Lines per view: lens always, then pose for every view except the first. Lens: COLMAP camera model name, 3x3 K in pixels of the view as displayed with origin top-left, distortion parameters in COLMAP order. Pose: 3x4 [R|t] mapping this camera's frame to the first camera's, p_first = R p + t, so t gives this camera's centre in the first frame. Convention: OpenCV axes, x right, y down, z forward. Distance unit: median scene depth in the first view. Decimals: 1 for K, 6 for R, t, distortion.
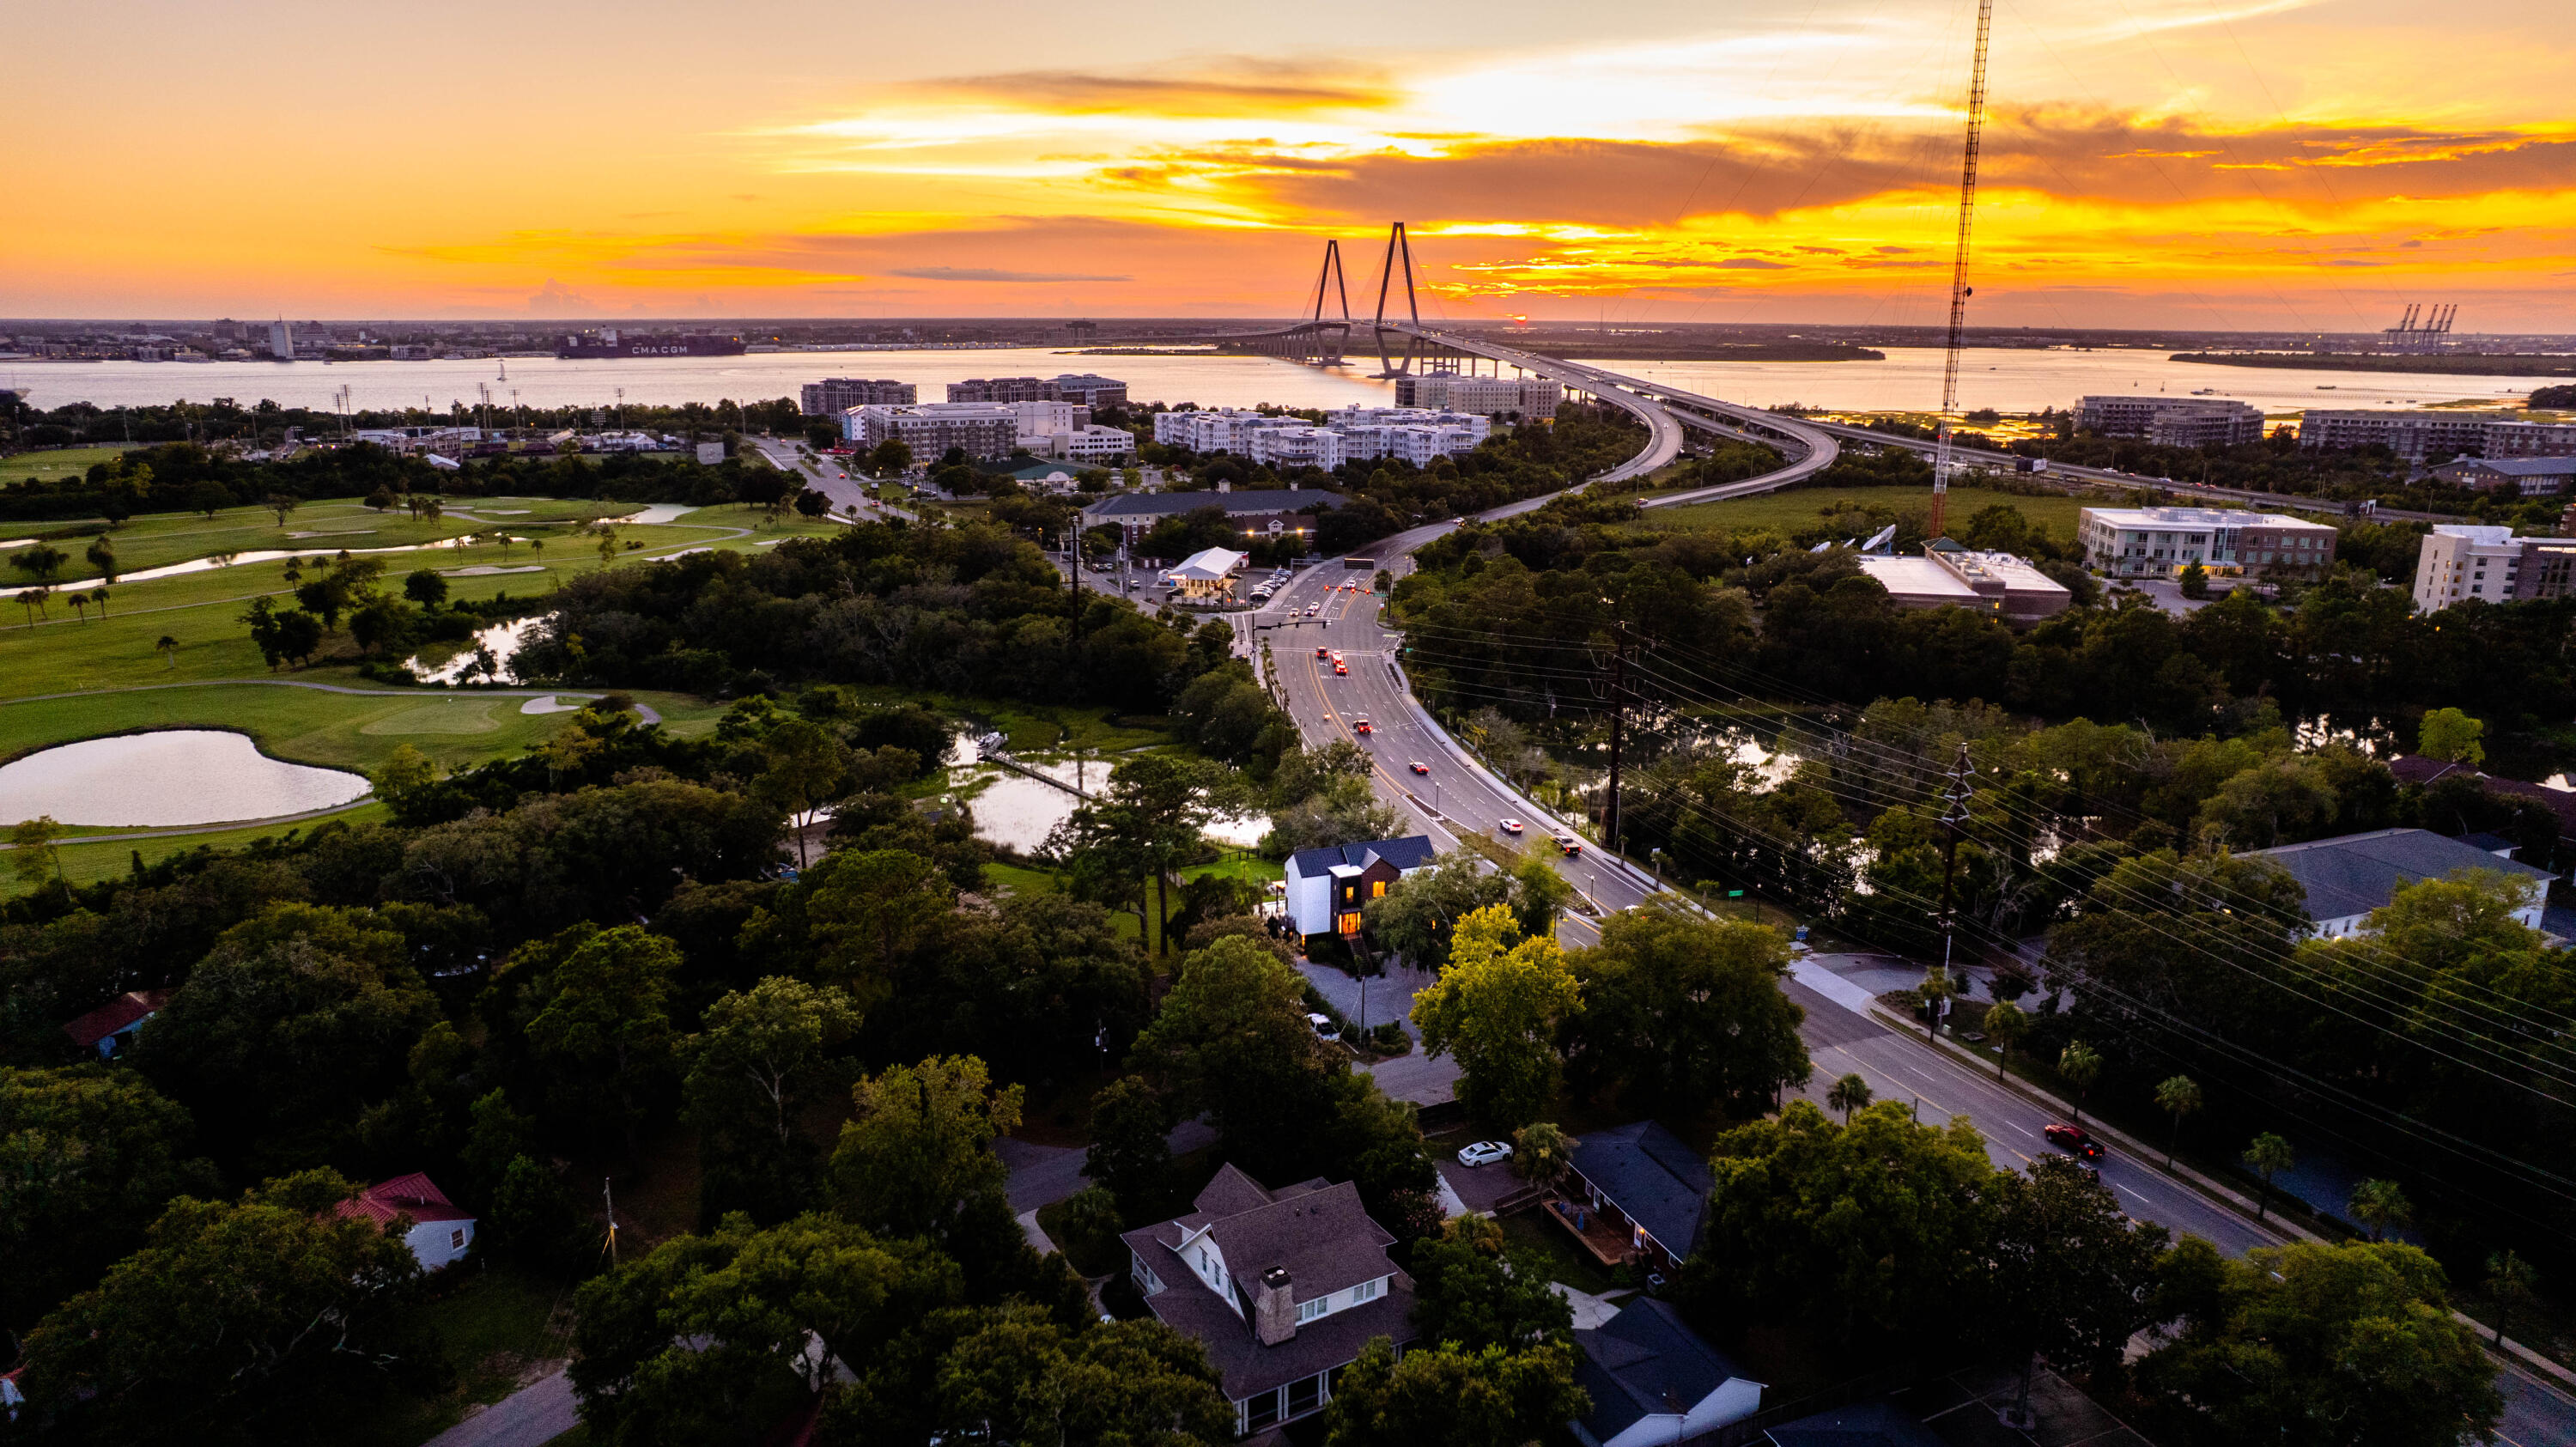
lens RADIAL K [[1655.4, 0, 1305.1], [0, 1655.4, 736.5], [0, 0, 1]] dist [-0.078301, 0.075945]
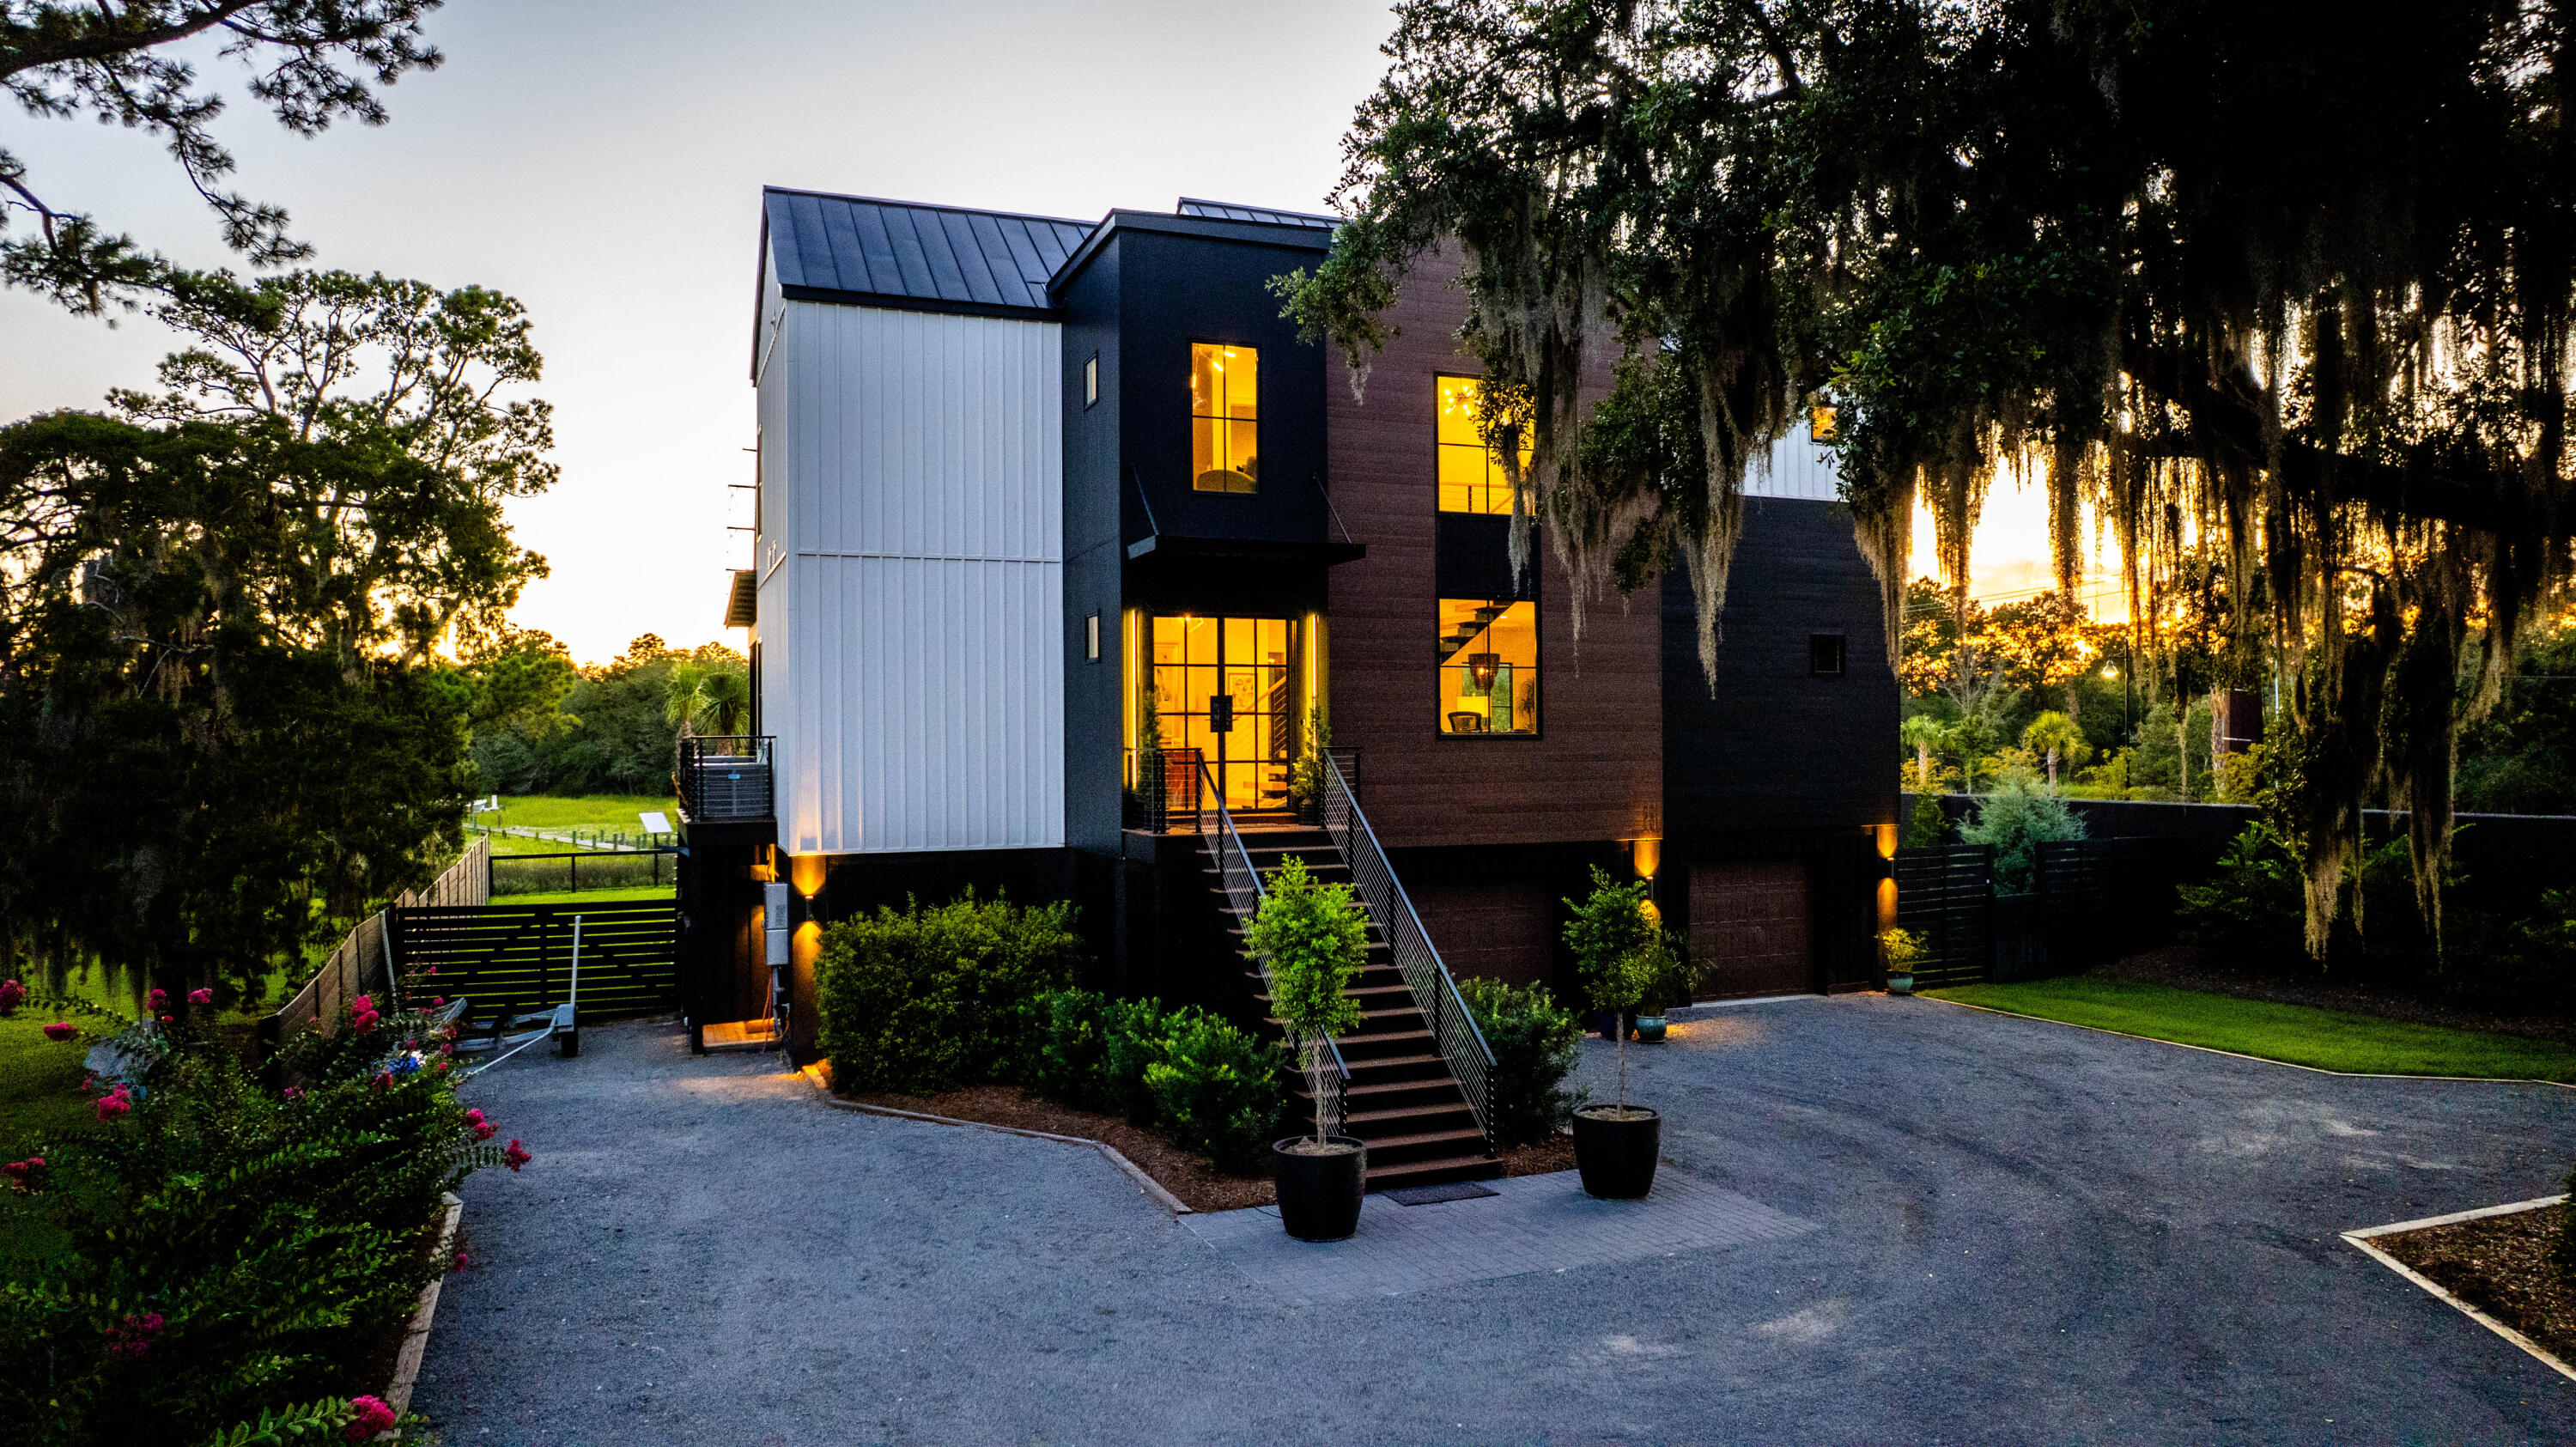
lens RADIAL K [[1655.4, 0, 1305.1], [0, 1655.4, 736.5], [0, 0, 1]] dist [-0.078301, 0.075945]
pose [[0.999689, -0.017991, 0.017269, 0.029462], [0.021739, 0.968001, -0.250002, 0.139082], [-0.012219, 0.250299, 0.968091, 0.886911]]
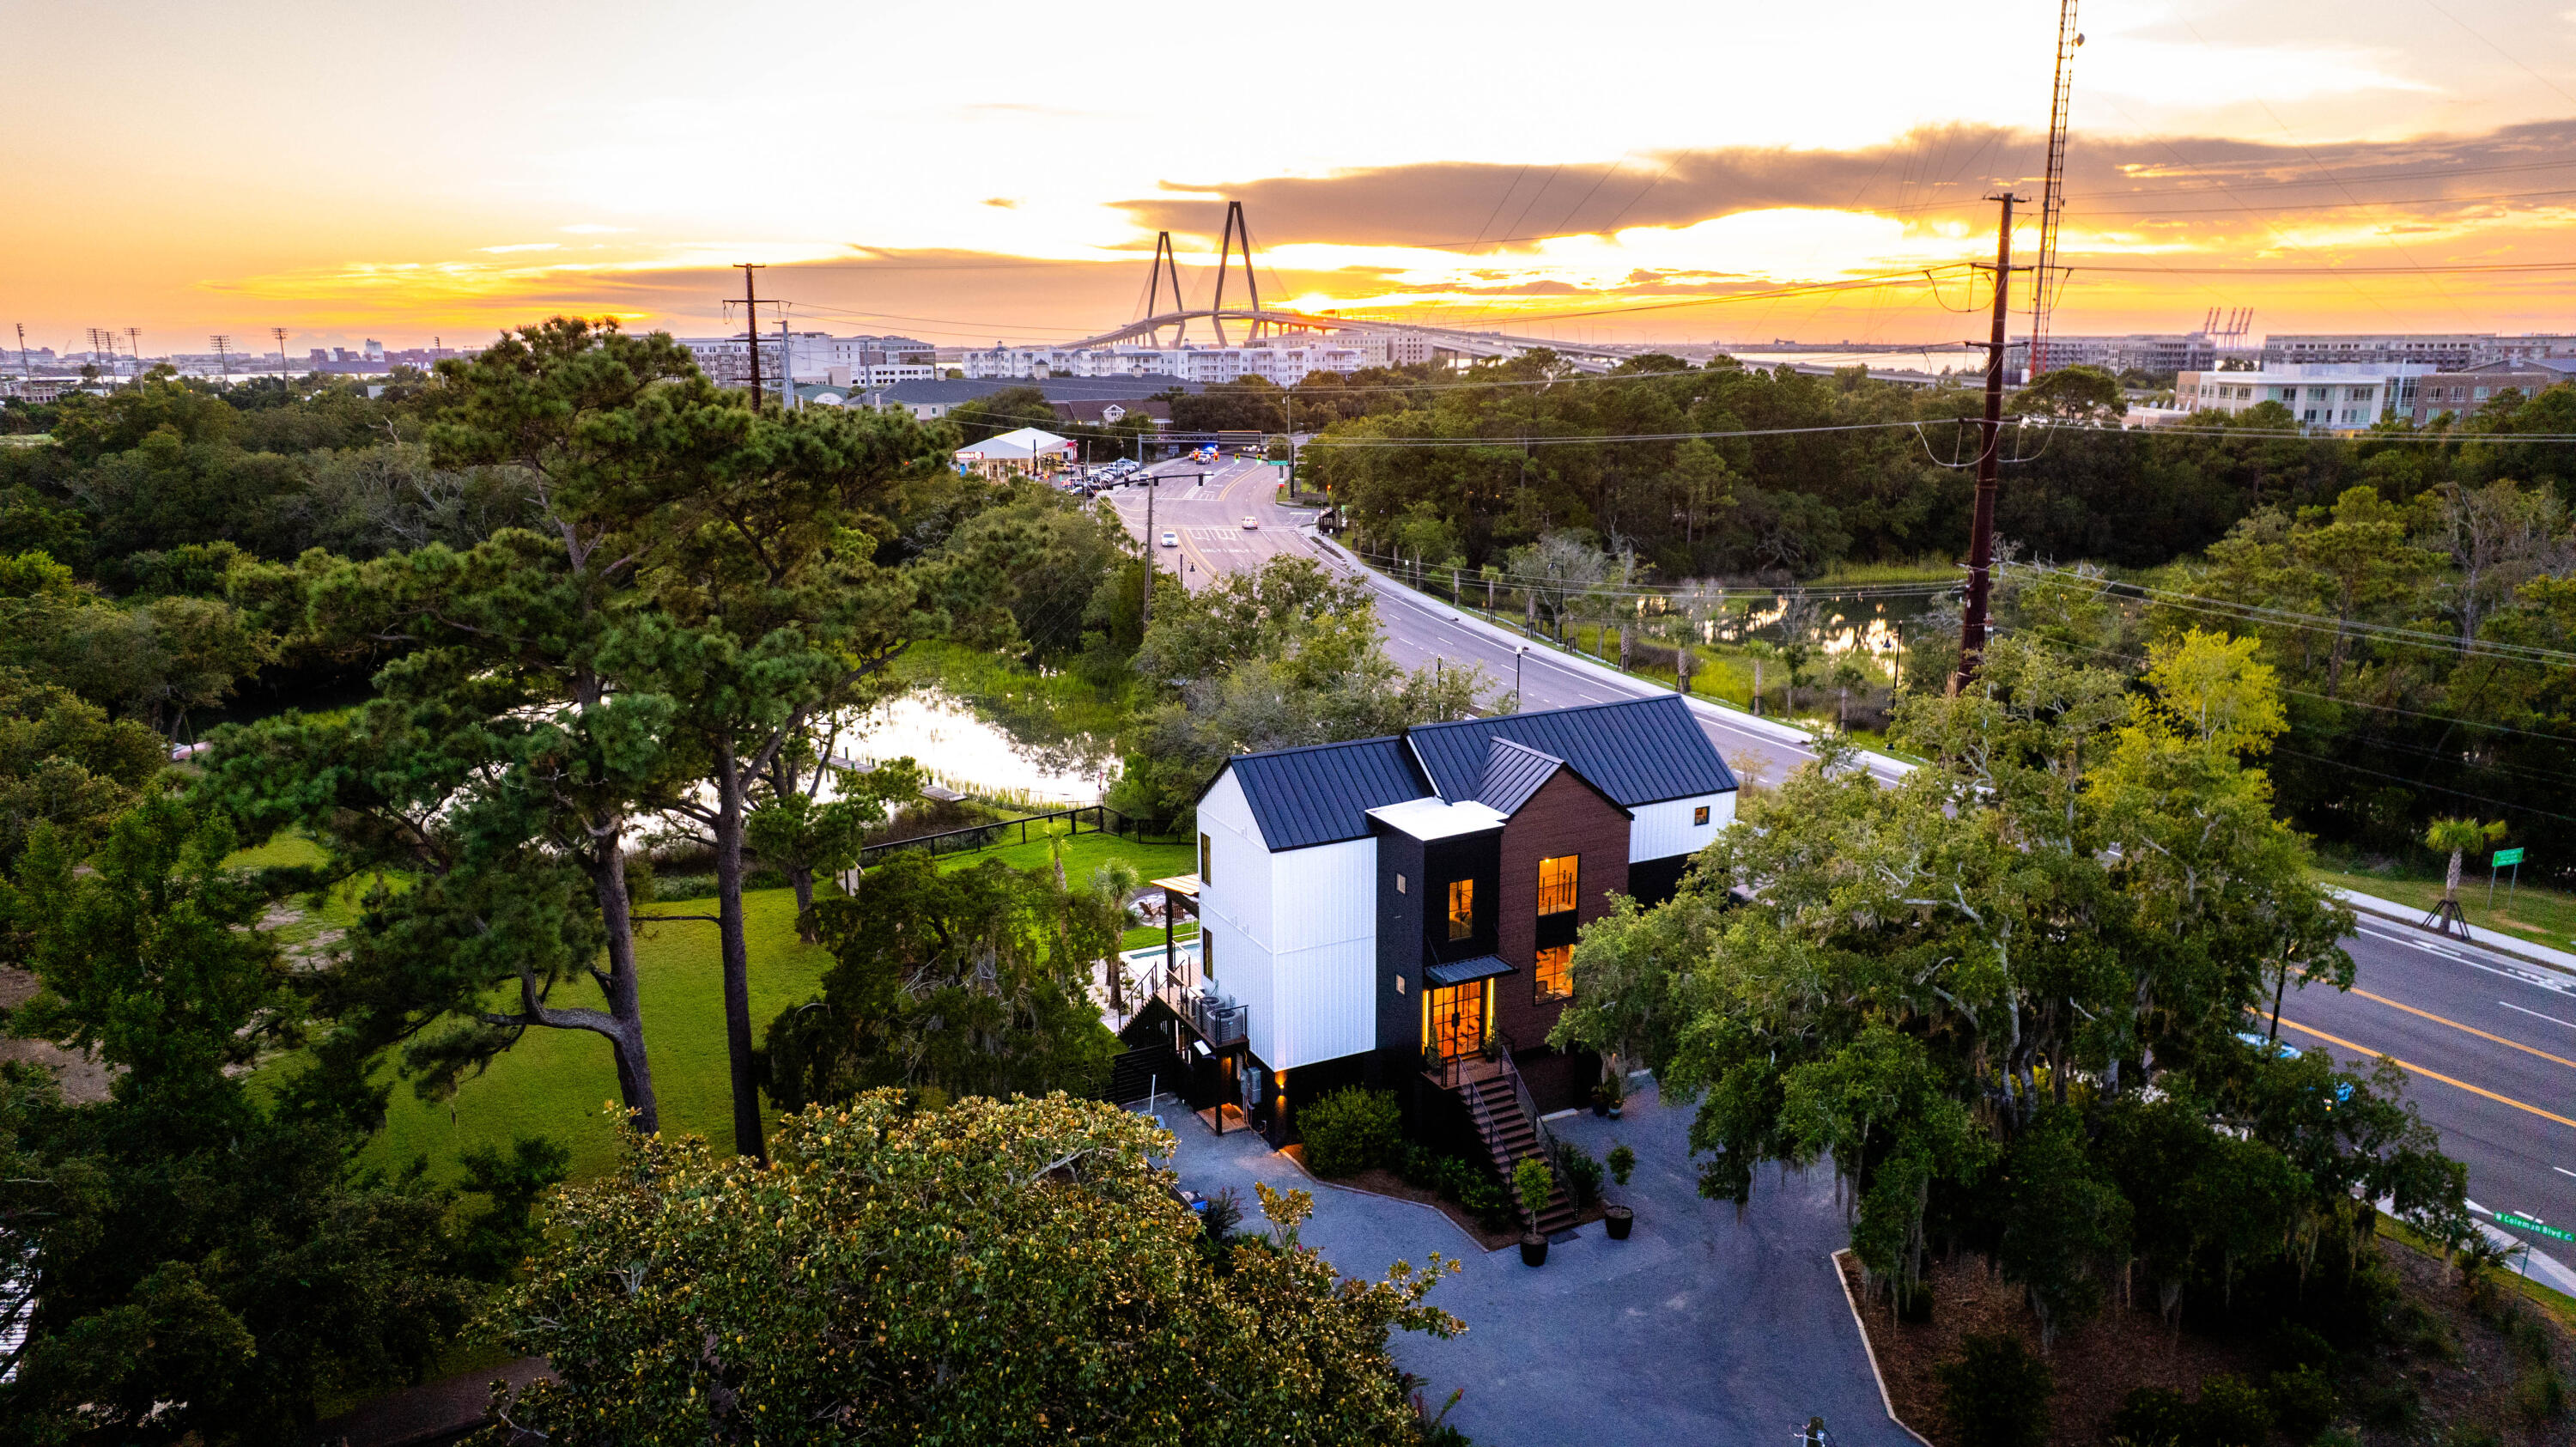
lens RADIAL K [[1655.4, 0, 1305.1], [0, 1655.4, 736.5], [0, 0, 1]] dist [-0.078301, 0.075945]
pose [[0.994858, -0.035708, 0.094779, -0.020152], [0.037542, 0.999140, -0.017631, 0.071247], [-0.094068, 0.021098, 0.995342, 0.732060]]
